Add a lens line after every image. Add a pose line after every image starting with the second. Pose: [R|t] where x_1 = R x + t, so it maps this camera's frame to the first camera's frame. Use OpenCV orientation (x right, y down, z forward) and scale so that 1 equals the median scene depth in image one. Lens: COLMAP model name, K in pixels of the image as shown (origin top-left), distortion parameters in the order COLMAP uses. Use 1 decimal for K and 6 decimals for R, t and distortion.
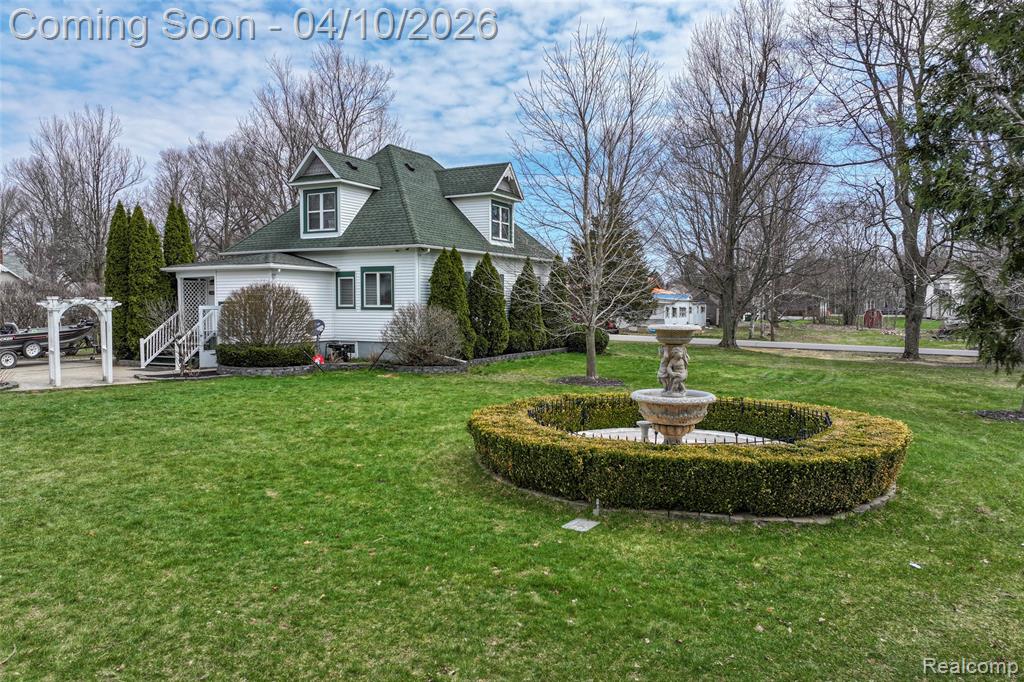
lens RADIAL K [[717.0, 0, 512.0], [0, 717.0, 341.0], [0, 0, 1]] dist [-0.000393, 0.010872]
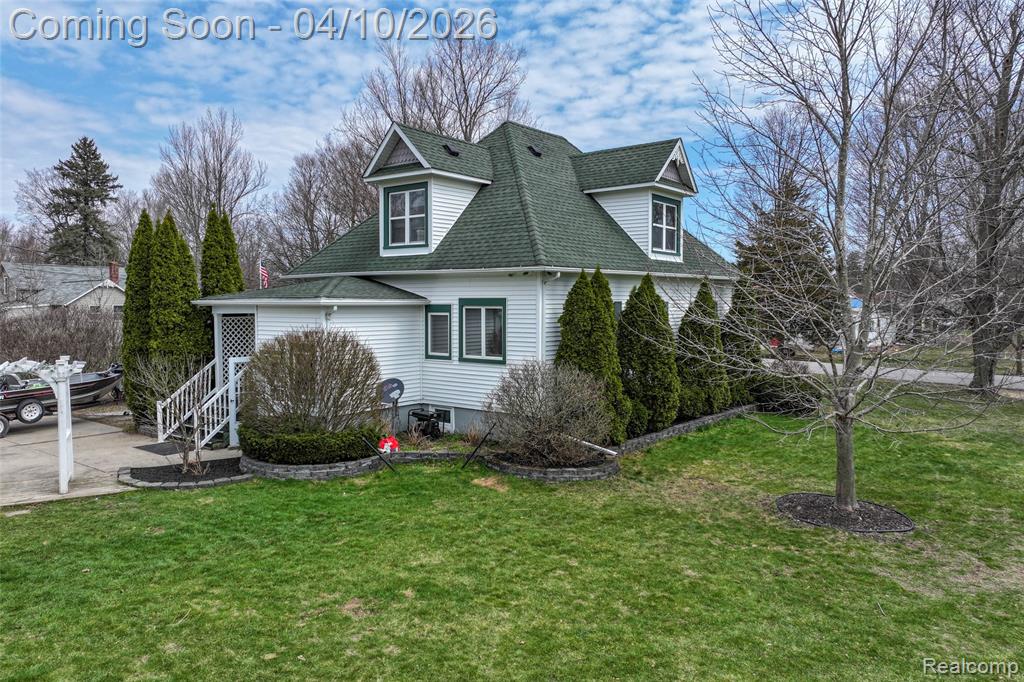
lens RADIAL K [[717.0, 0, 512.0], [0, 717.0, 341.0], [0, 0, 1]] dist [-0.000393, 0.010872]
pose [[0.982232, 0.008708, -0.187468, -0.033886], [-0.008870, 0.999961, -0.000027, -0.061819], [0.187461, 0.001689, 0.982271, 0.336617]]
